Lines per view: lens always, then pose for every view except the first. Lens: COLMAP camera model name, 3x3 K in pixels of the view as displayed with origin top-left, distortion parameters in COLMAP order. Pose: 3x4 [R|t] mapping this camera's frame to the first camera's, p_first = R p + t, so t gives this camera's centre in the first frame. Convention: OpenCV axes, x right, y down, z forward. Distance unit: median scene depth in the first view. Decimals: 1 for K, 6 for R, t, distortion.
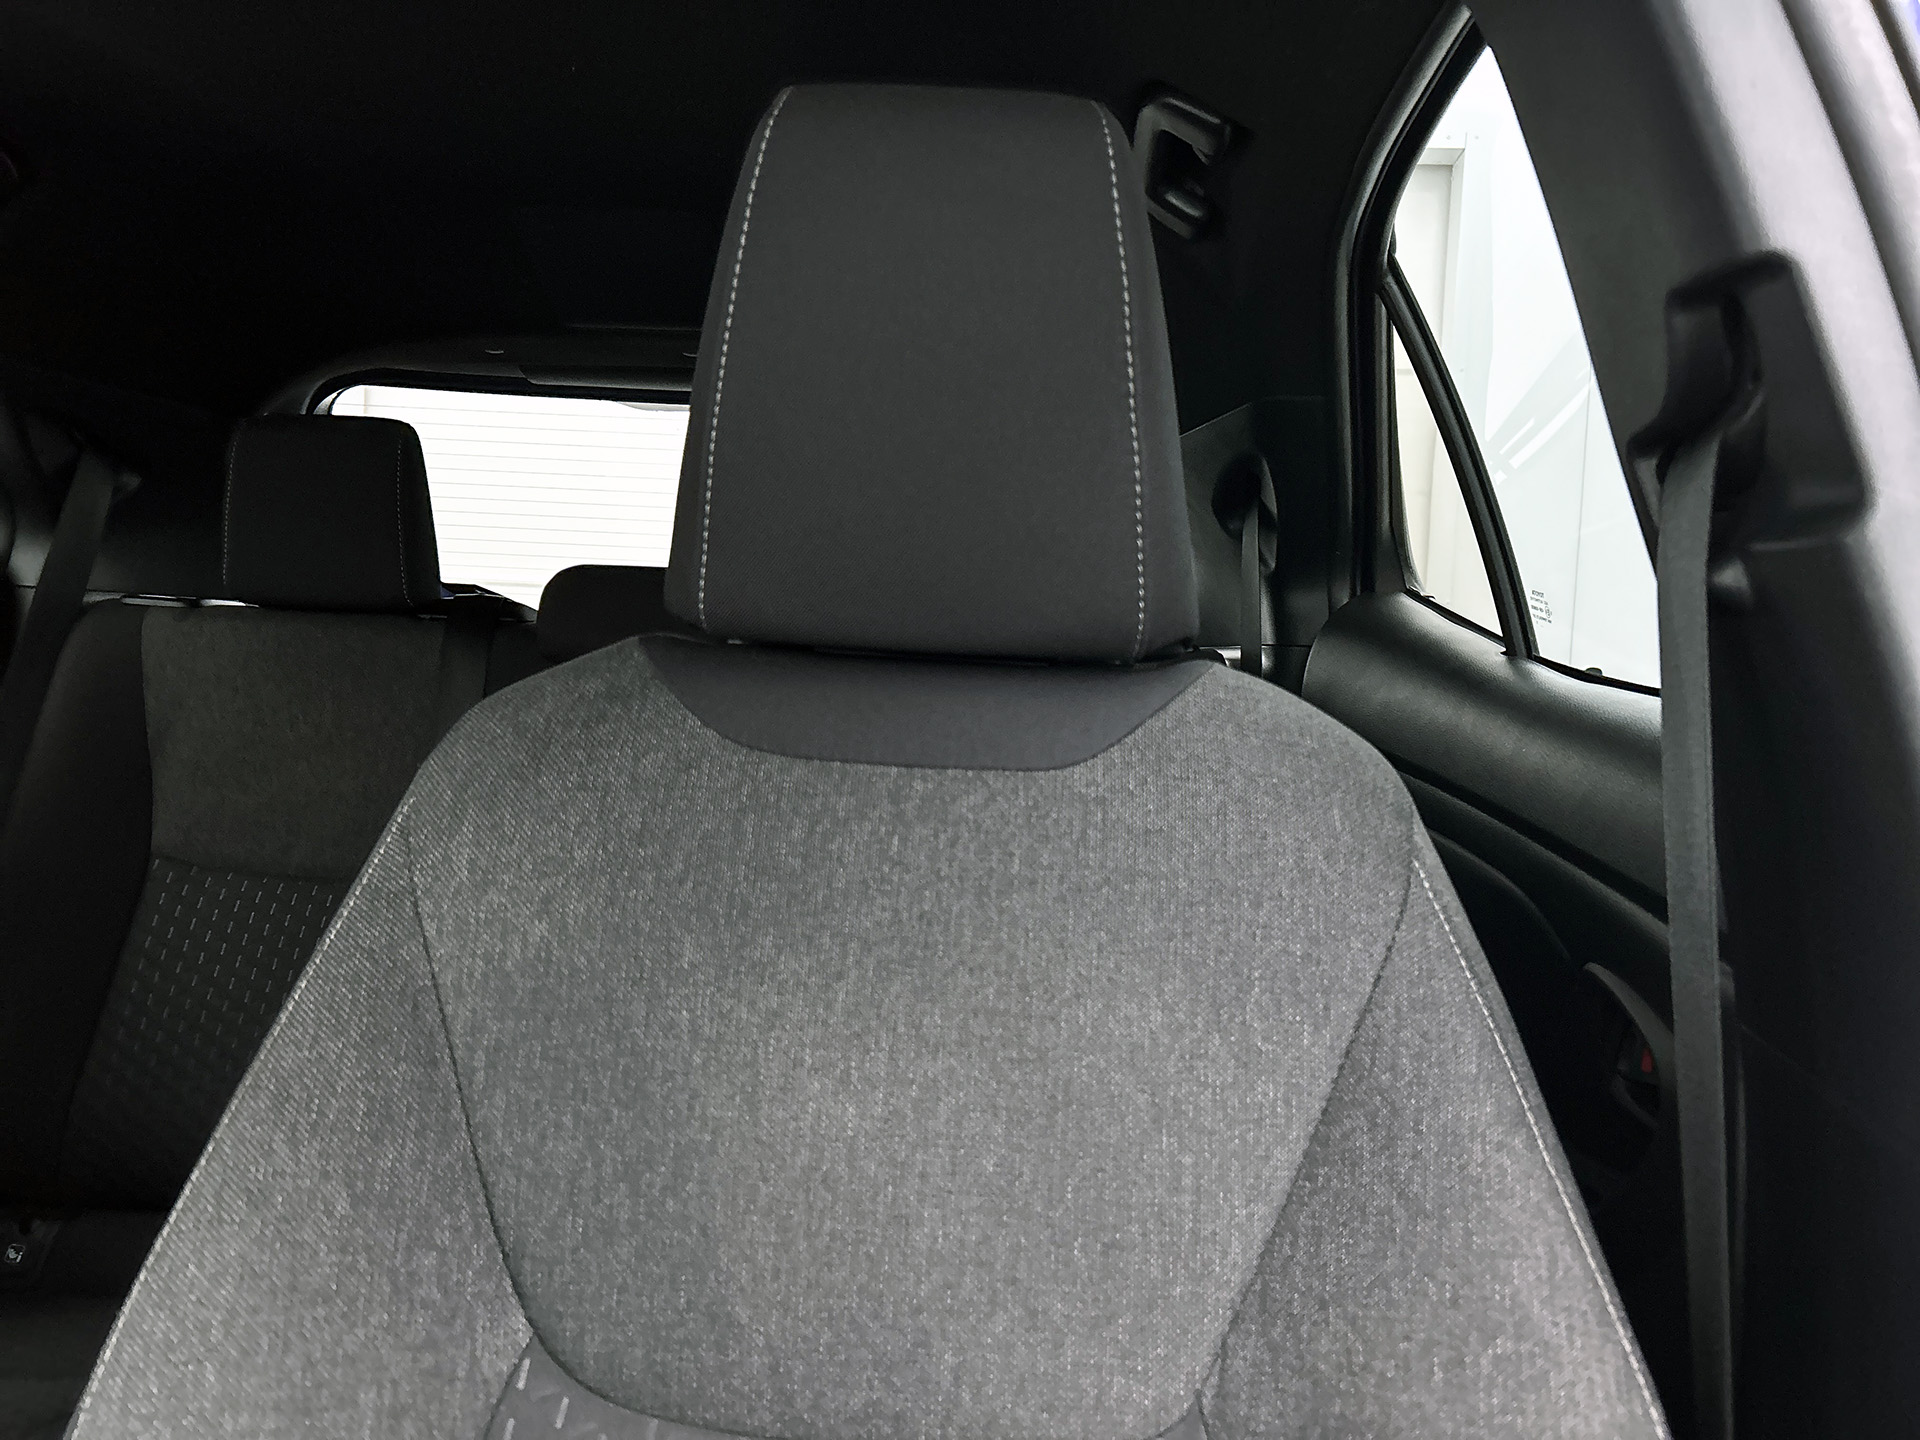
lens RADIAL K [[1436.4, 0, 960.0], [0, 1436.4, 720.0], [0, 0, 1]] dist [0.046591, -0.044801]
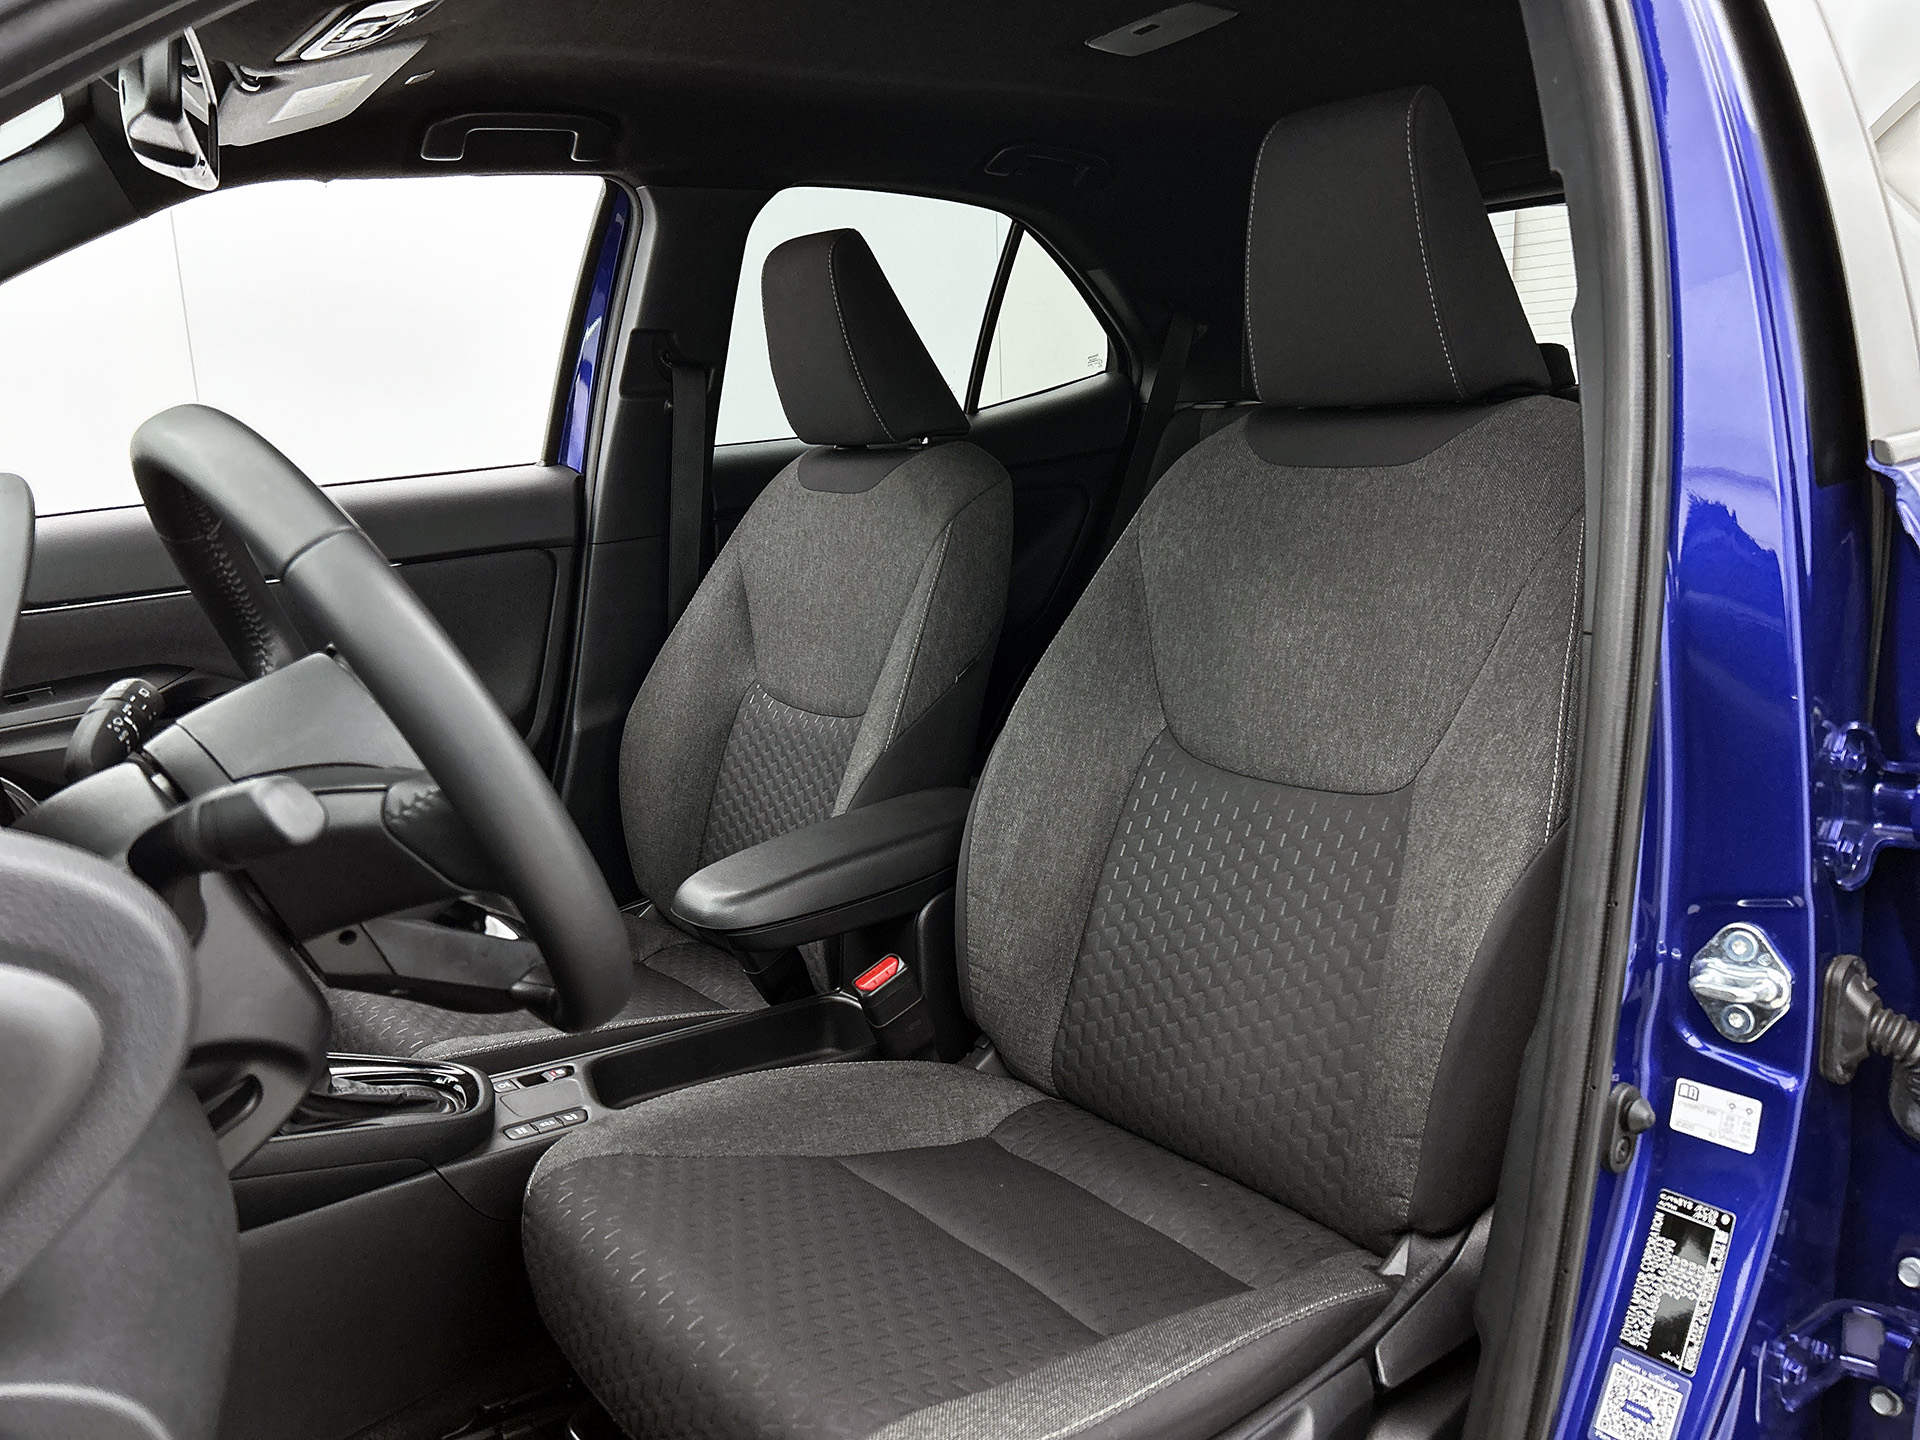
lens RADIAL K [[1436.4, 0, 960.0], [0, 1436.4, 720.0], [0, 0, 1]] dist [0.046591, -0.044801]
pose [[0.686305, 0.072391, -0.723702, 1.108724], [0.034966, 0.990600, 0.132248, 0.099861], [0.726473, -0.116068, 0.677322, -0.766320]]
